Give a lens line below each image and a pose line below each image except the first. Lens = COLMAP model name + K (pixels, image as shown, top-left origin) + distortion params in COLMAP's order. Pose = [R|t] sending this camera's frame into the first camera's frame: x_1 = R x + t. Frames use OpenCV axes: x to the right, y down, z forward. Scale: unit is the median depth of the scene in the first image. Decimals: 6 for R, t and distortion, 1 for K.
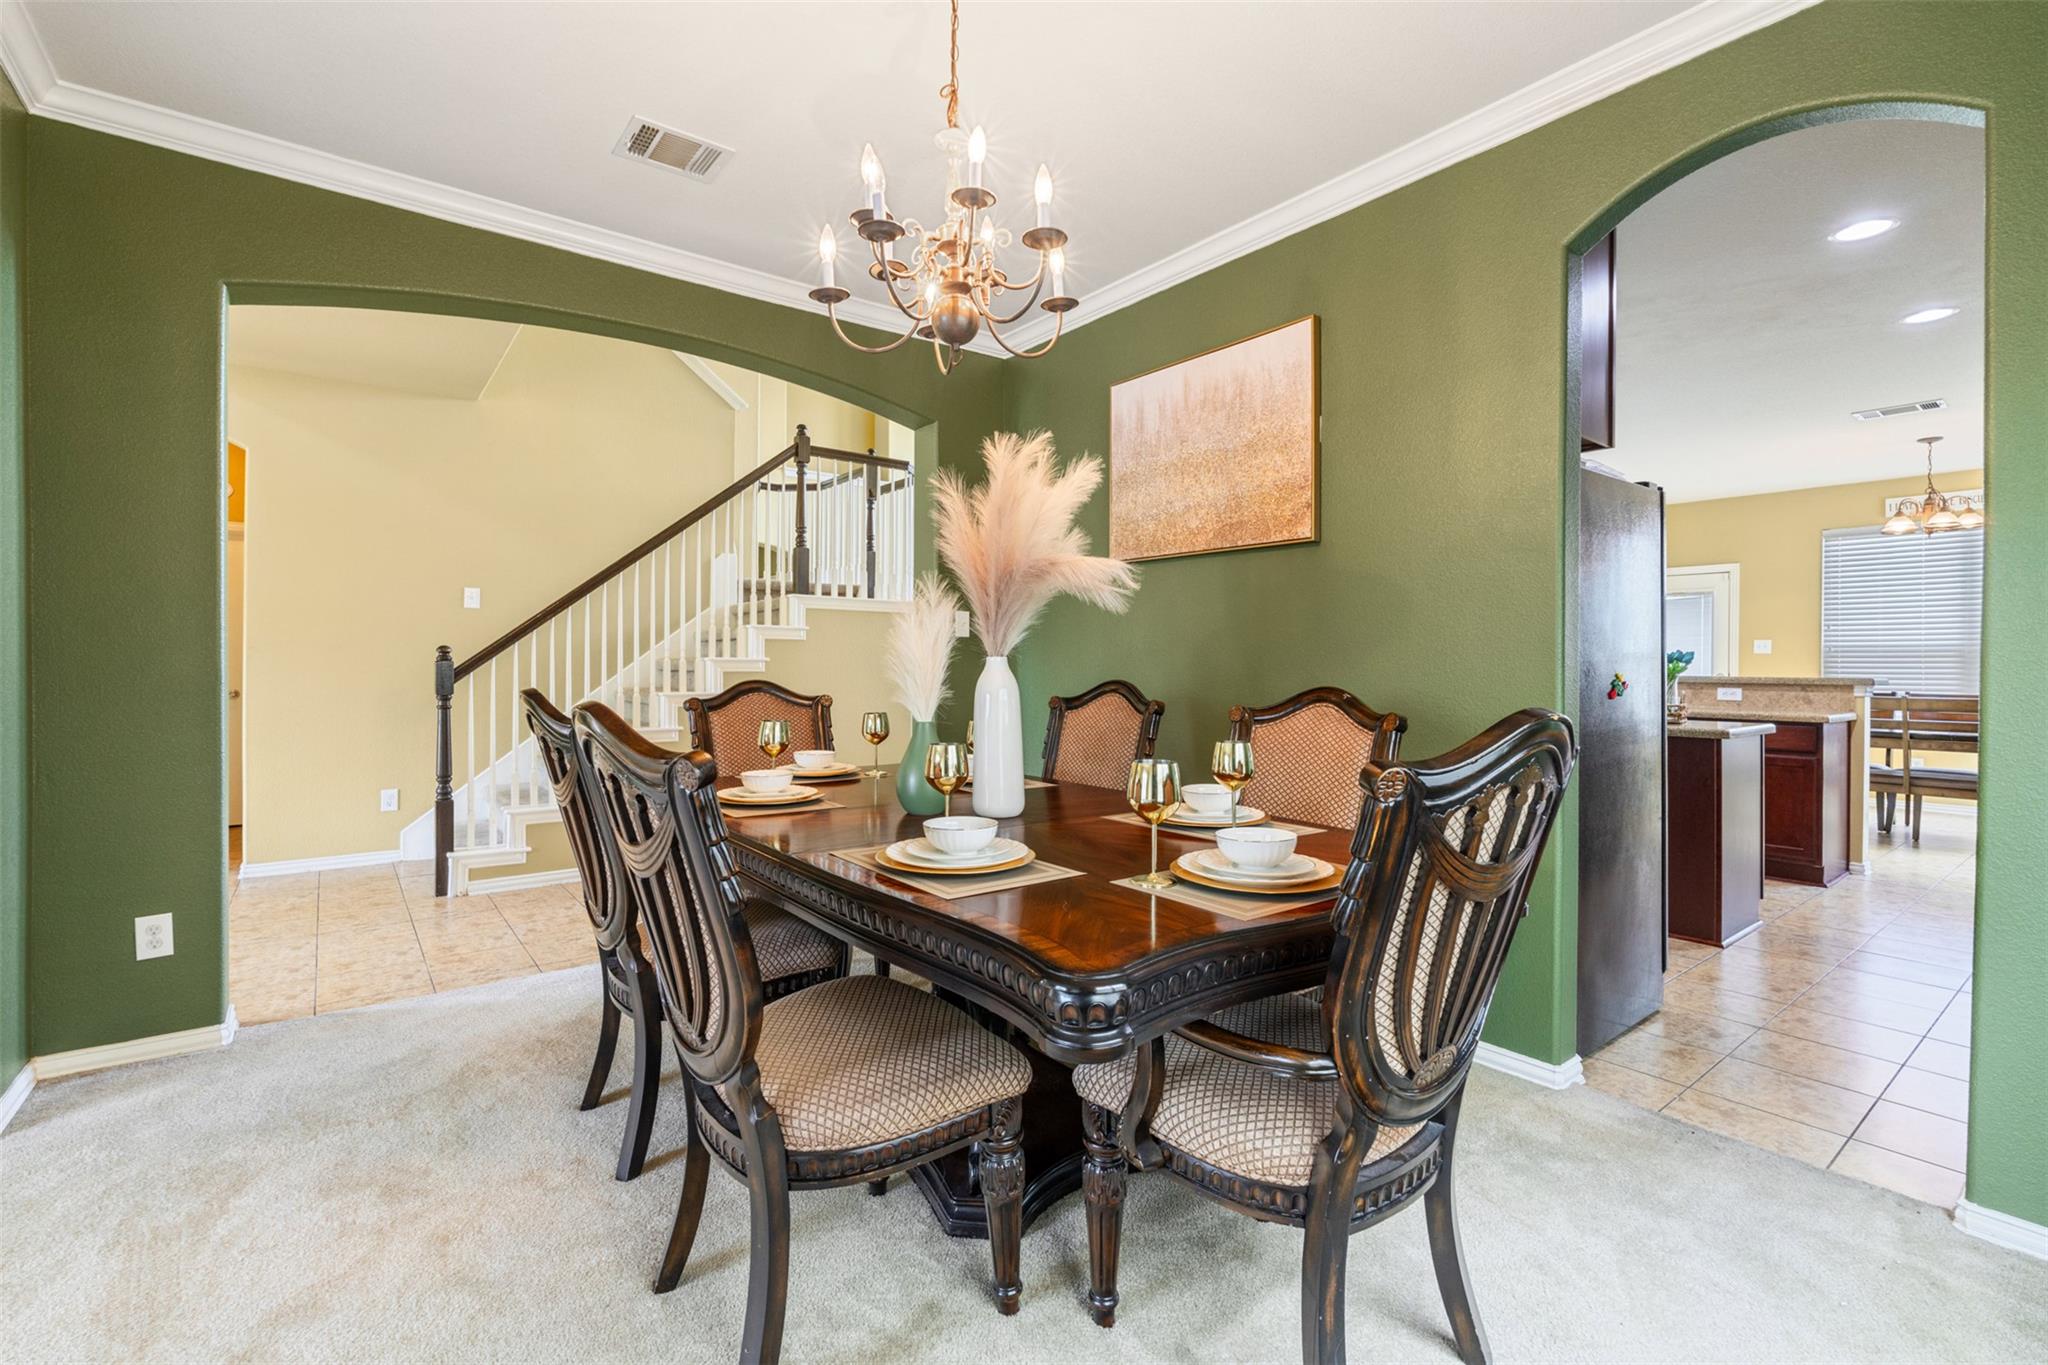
lens RADIAL K [[921.3, 0, 1031.9], [0, 921.3, 664.3], [0, 0, 1]] dist [0.000536, -0.000130]
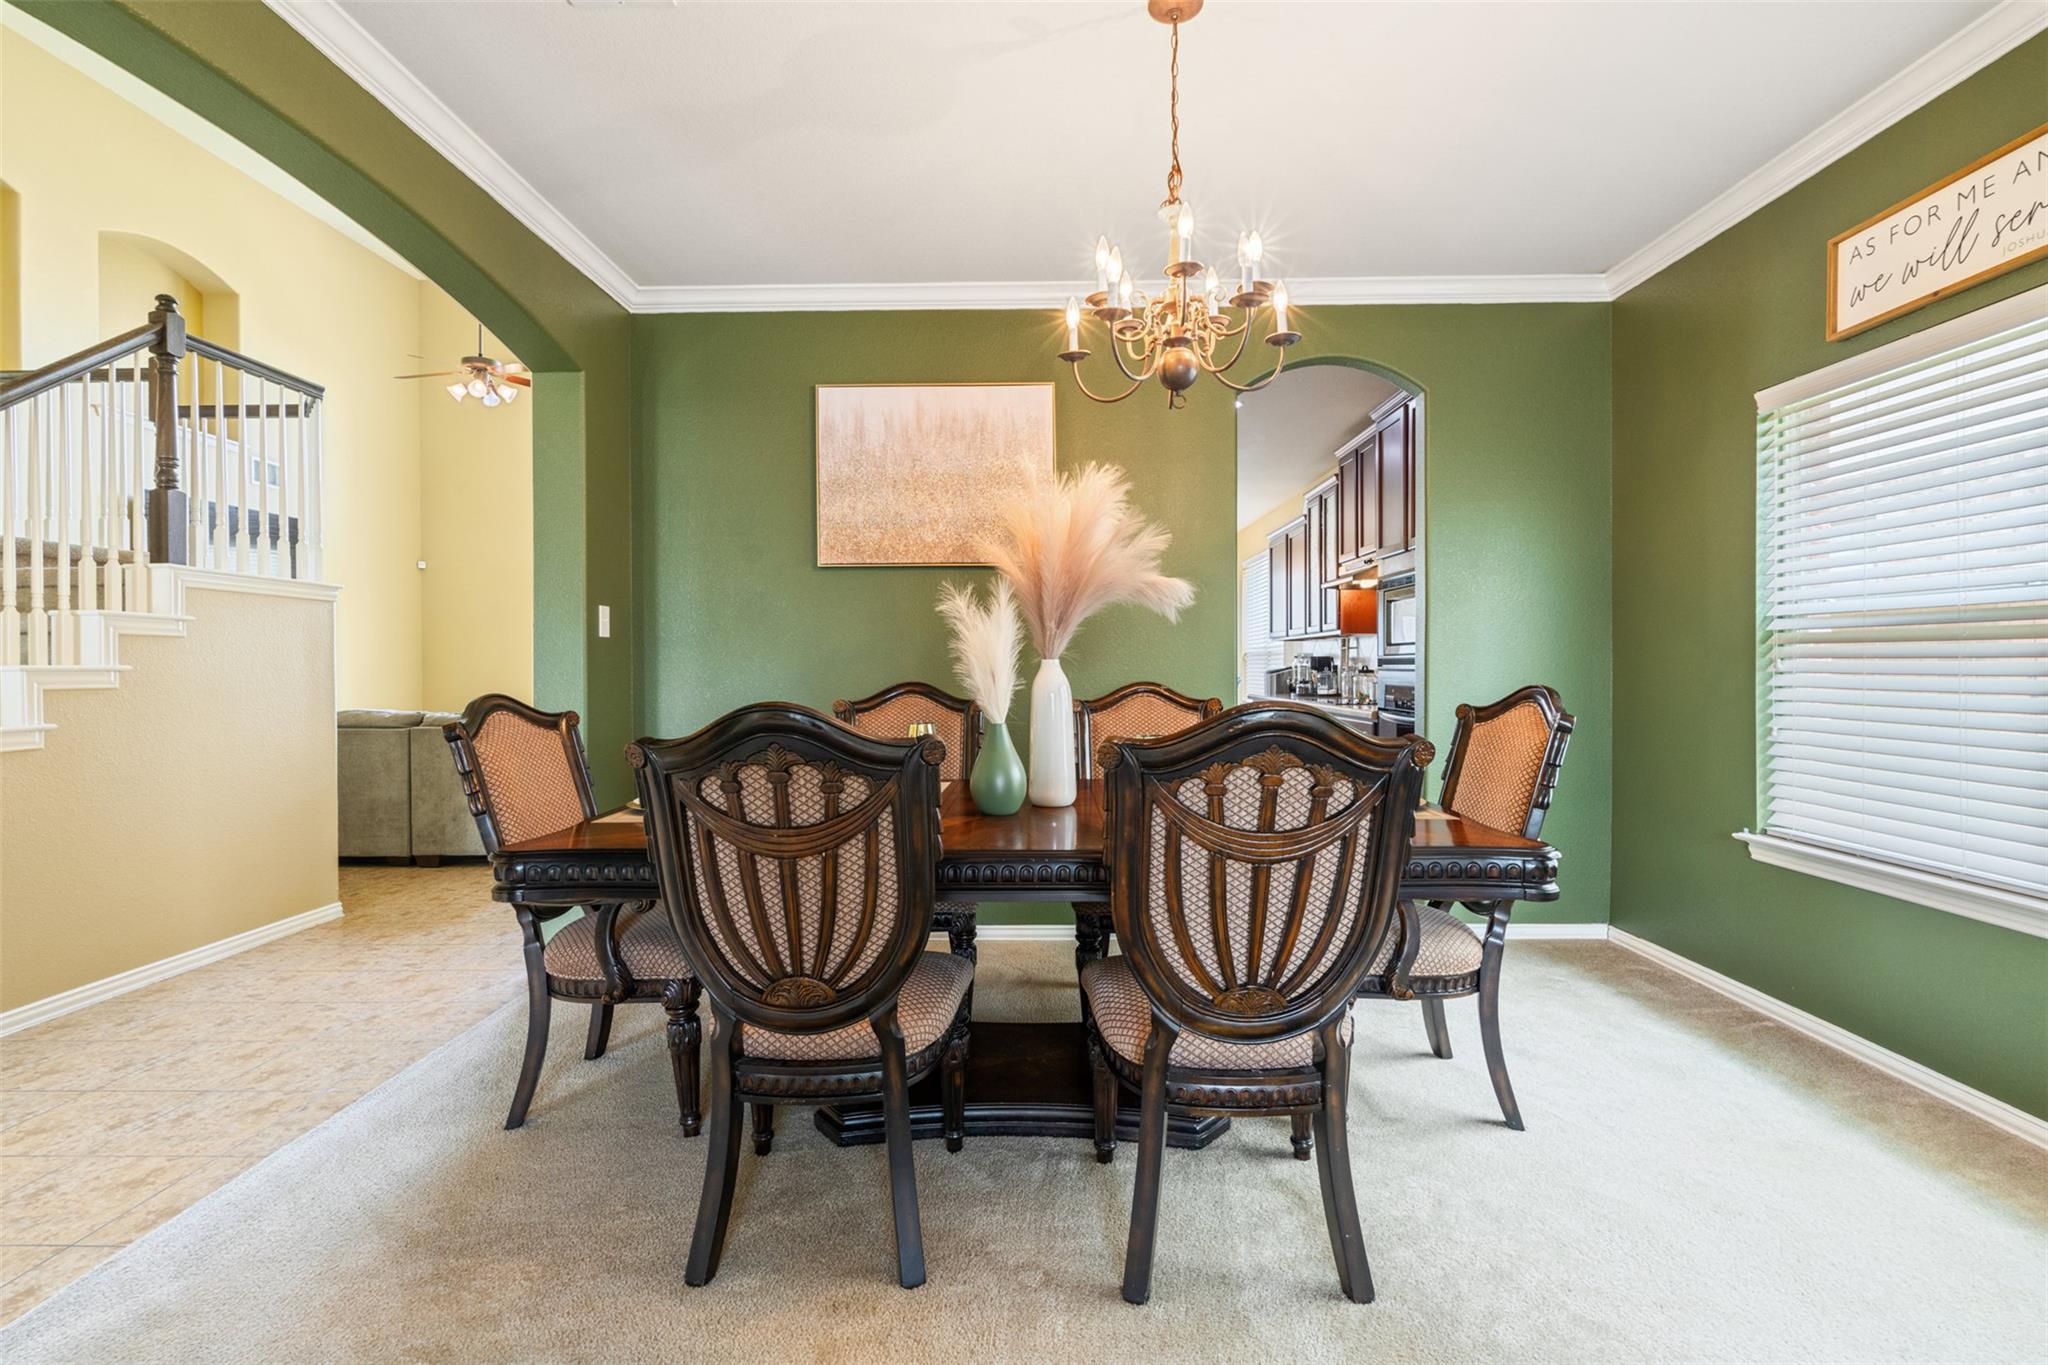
lens RADIAL K [[912.5, 0, 1028.6], [0, 912.5, 668.7], [0, 0, 1]] dist [-0.000027, 0.000139]
pose [[0.619616, -0.012449, 0.784806, -0.604584], [0.010076, 0.999918, 0.007905, -0.004450], [-0.784840, 0.003010, 0.619691, 0.237756]]
